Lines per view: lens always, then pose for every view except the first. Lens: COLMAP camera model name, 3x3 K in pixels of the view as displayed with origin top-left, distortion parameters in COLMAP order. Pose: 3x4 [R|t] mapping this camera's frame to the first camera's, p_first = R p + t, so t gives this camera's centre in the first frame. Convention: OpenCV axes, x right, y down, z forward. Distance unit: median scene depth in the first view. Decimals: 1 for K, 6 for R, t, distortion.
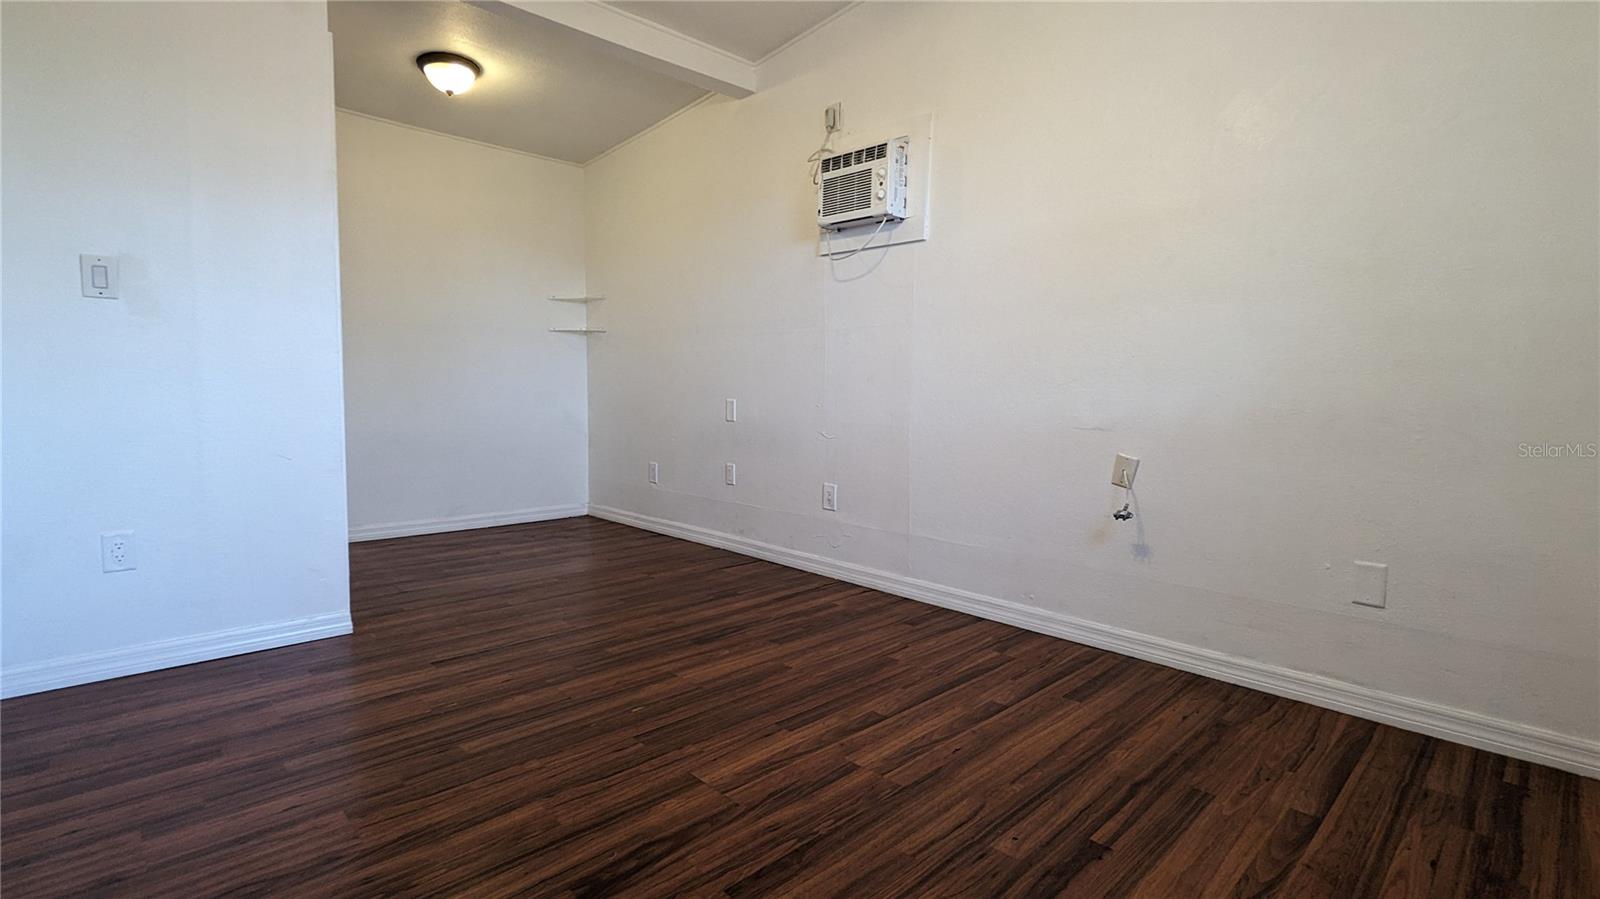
lens RADIAL K [[753.1, 0, 799.8], [0, 753.1, 449.5], [0, 0, 1]] dist [-0.005879, 0.003478]
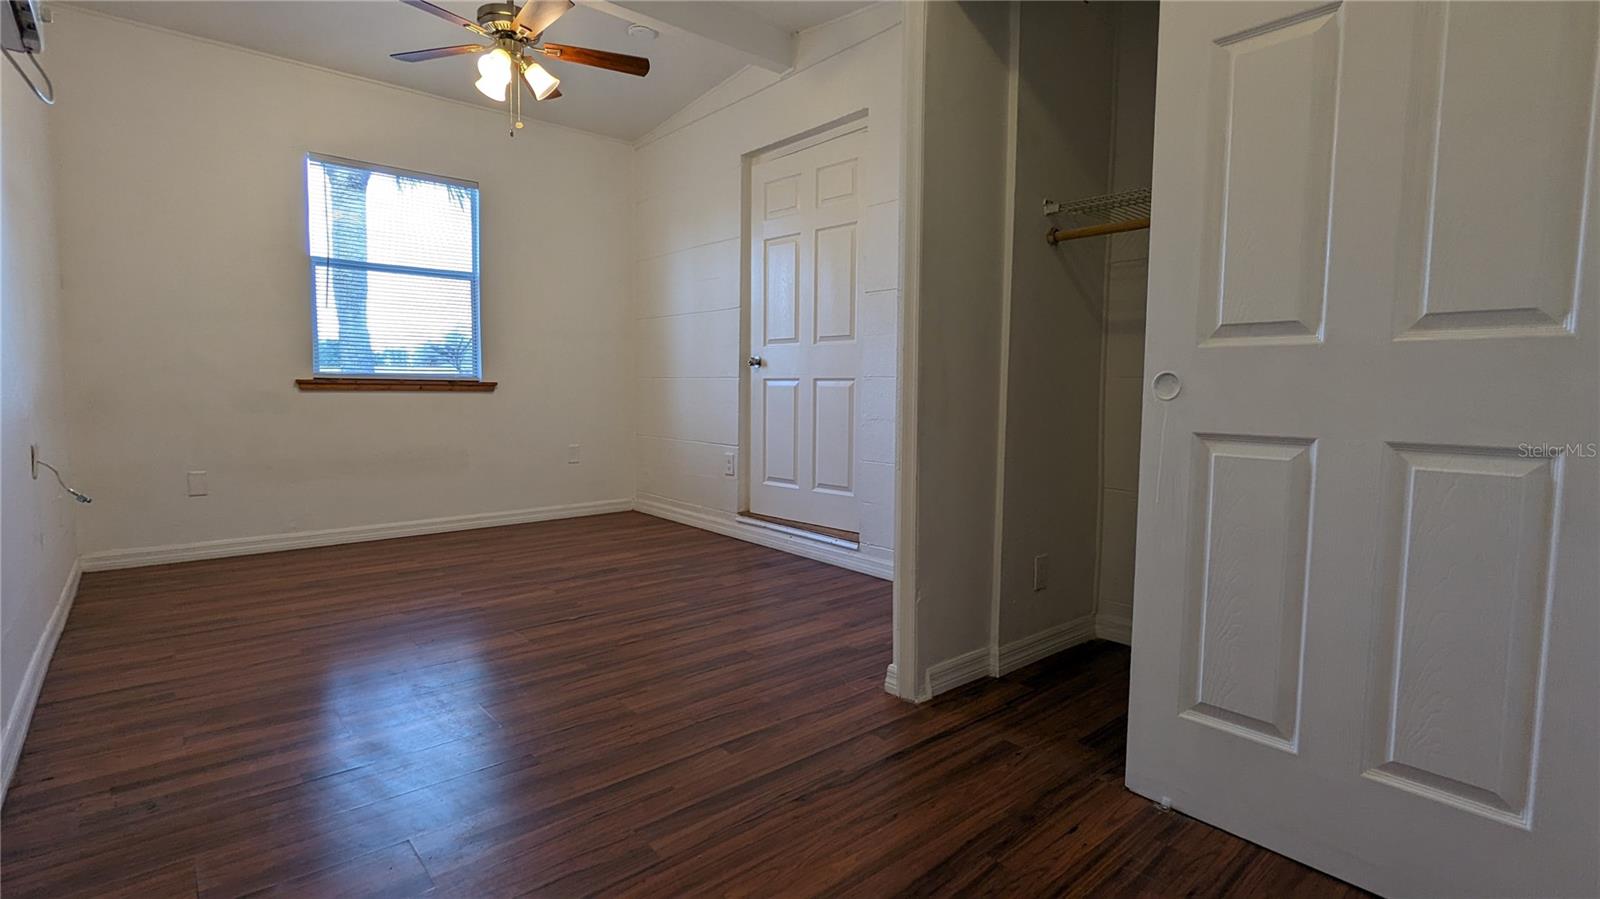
lens RADIAL K [[753.1, 0, 801.7], [0, 753.1, 444.6], [0, 0, 1]] dist [-0.005879, 0.003478]
pose [[-0.998079, -0.034302, 0.051600, -0.661402], [-0.025438, 0.986205, 0.163565, -0.192299], [-0.056498, 0.161938, -0.985182, 2.179472]]
